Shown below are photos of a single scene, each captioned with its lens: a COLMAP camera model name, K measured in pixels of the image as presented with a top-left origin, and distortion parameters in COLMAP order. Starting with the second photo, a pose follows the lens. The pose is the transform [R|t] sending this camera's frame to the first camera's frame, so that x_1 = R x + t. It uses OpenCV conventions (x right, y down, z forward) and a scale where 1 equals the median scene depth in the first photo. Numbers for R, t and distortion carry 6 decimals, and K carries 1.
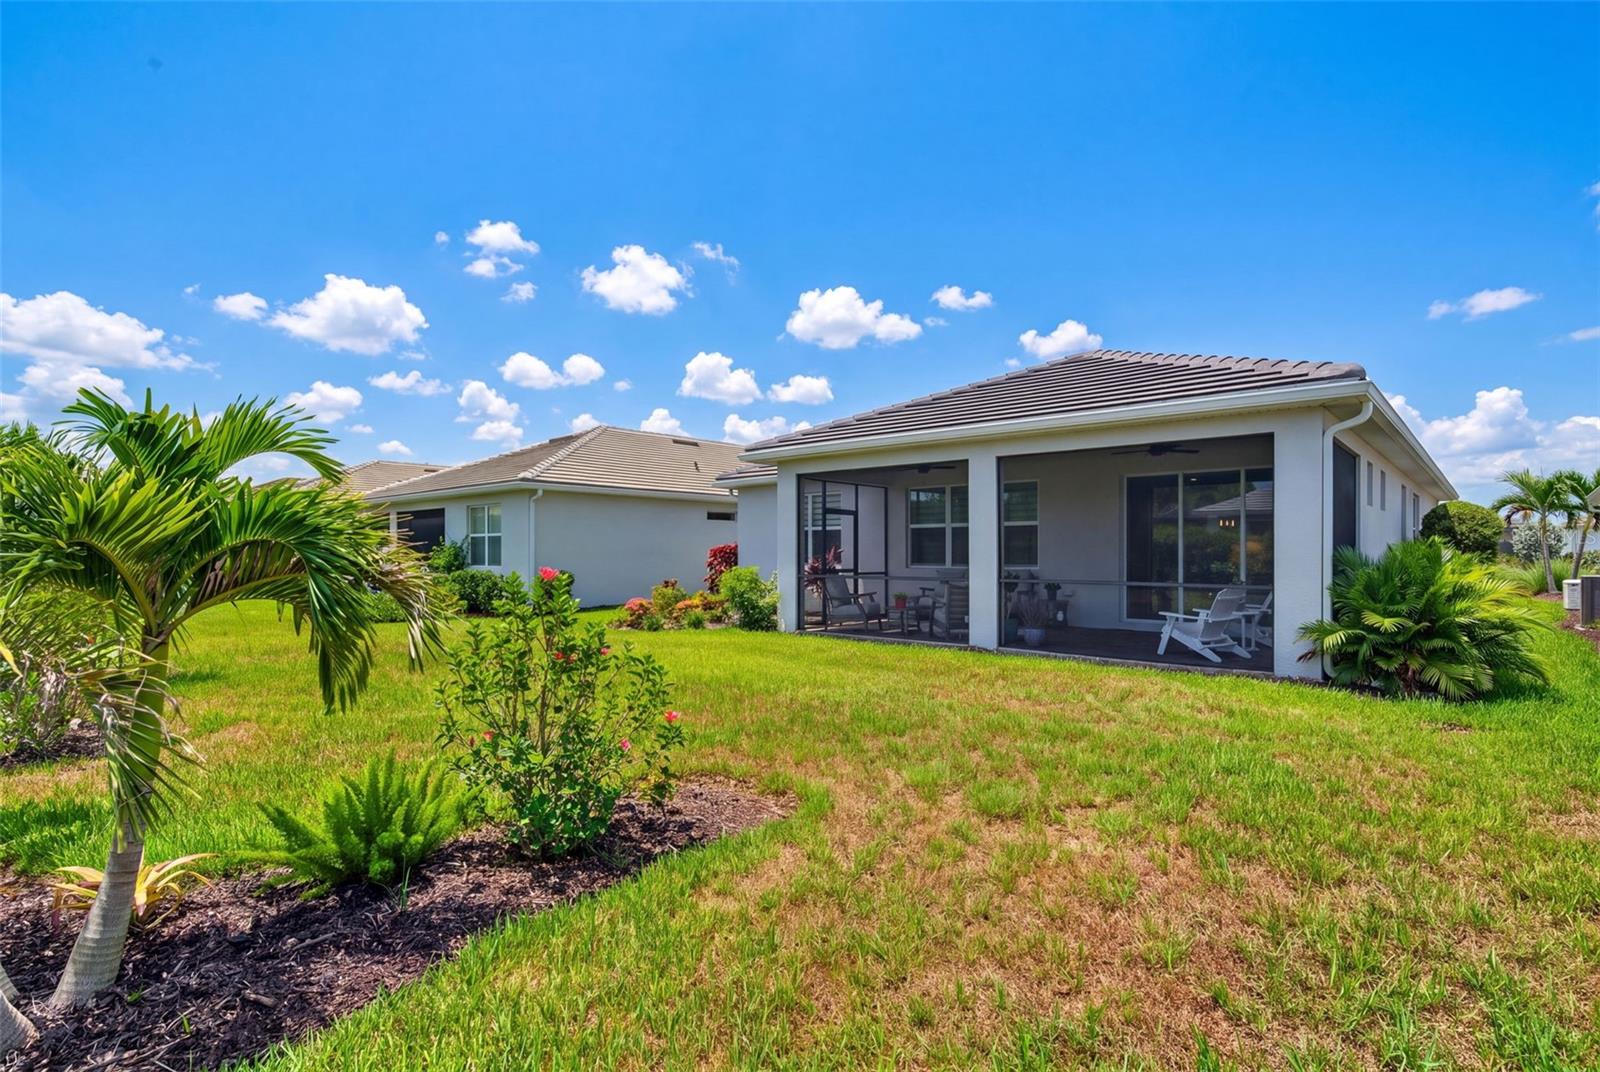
lens RADIAL K [[850.6, 0, 800.0], [0, 850.6, 536.0], [0, 0, 1]] dist [0.001506, -0.000004]
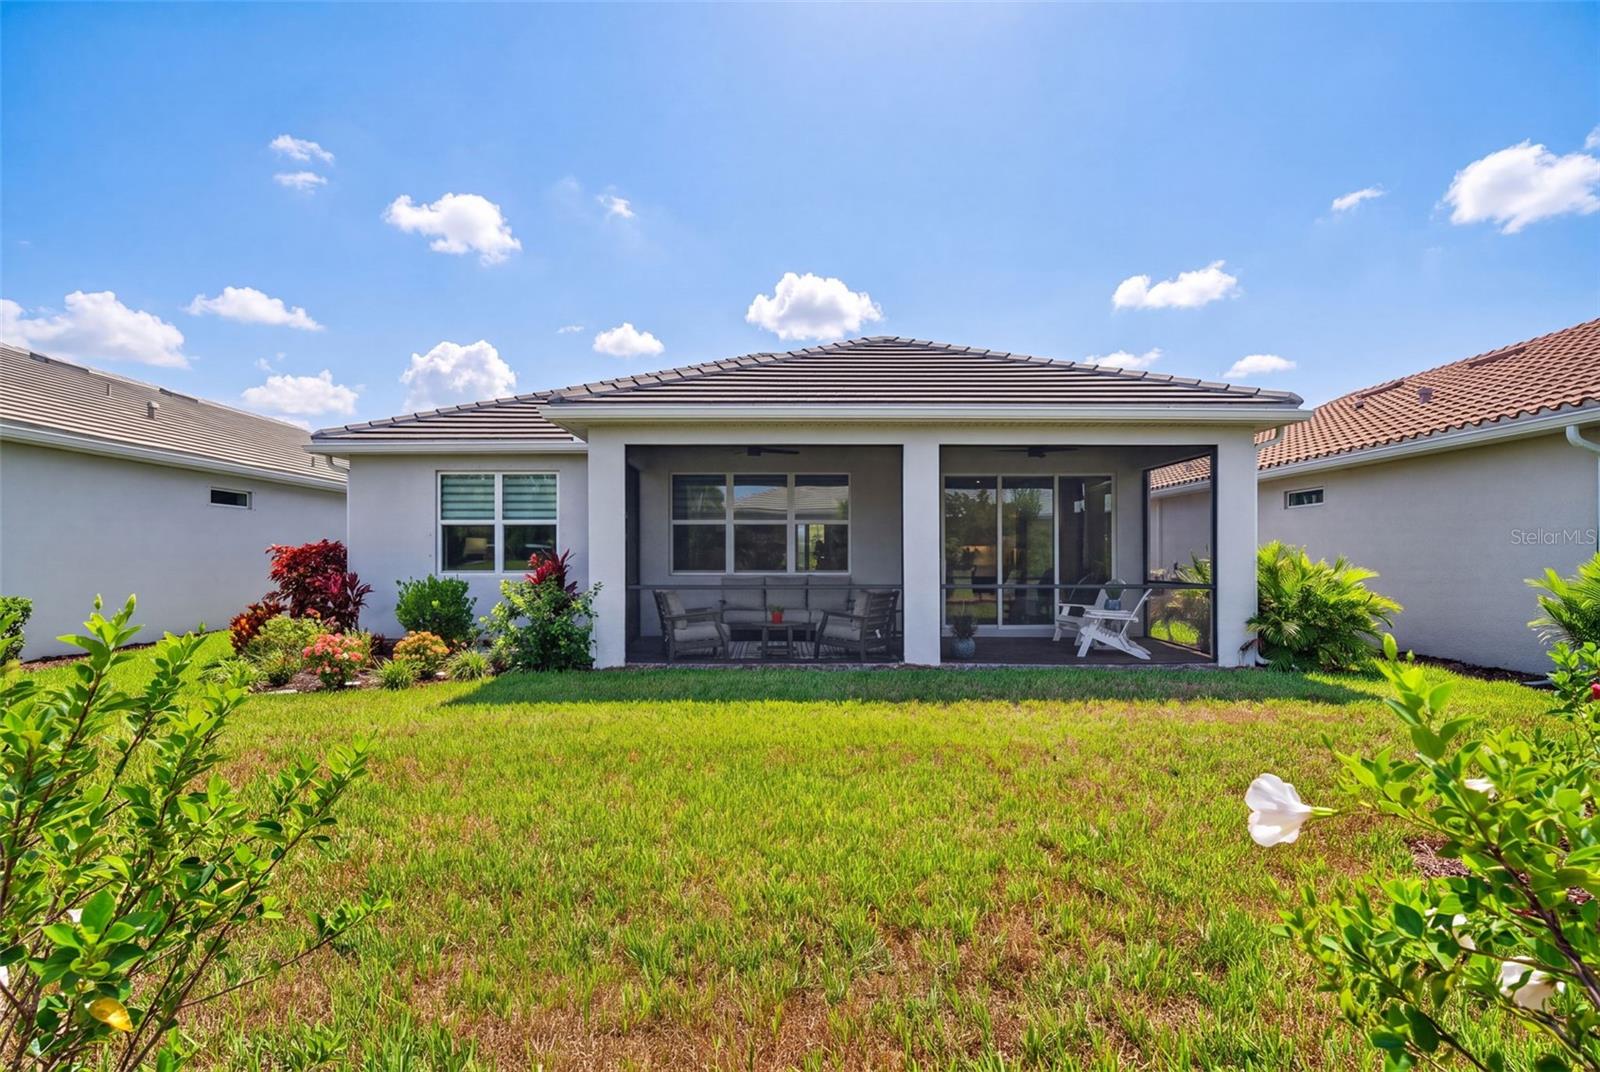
lens RADIAL K [[919.2, 0, 772.2], [0, 919.2, 558.1], [0, 0, 1]] dist [0.000996, 0.000127]
pose [[0.715641, -0.000164, 0.698469, -0.491530], [-0.012158, 0.999846, 0.012692, 0.011530], [-0.698363, -0.017575, 0.715528, 0.401472]]
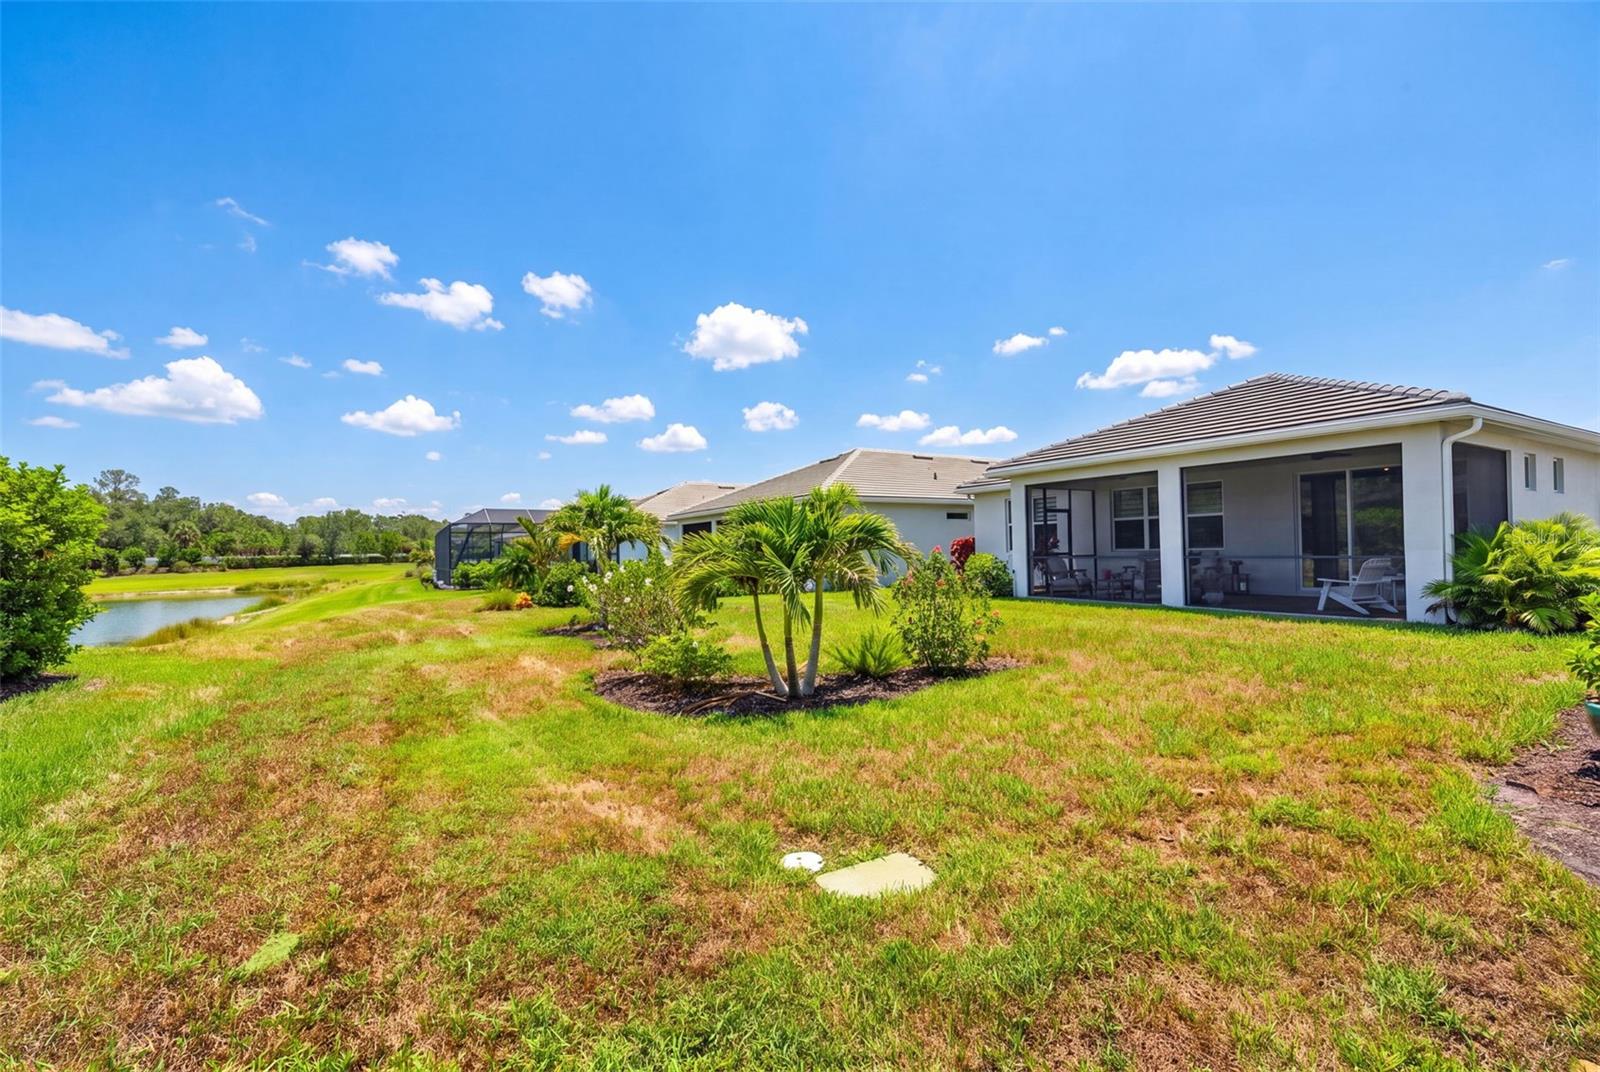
lens RADIAL K [[739.6, 0, 800.0], [0, 739.6, 536.0], [0, 0, 1]] dist [0.016387, 0.000267]
pose [[0.961970, -0.024876, -0.272019, -0.031809], [0.026147, 0.999658, 0.001048, 0.000396], [0.271900, -0.008121, 0.962291, -0.289488]]
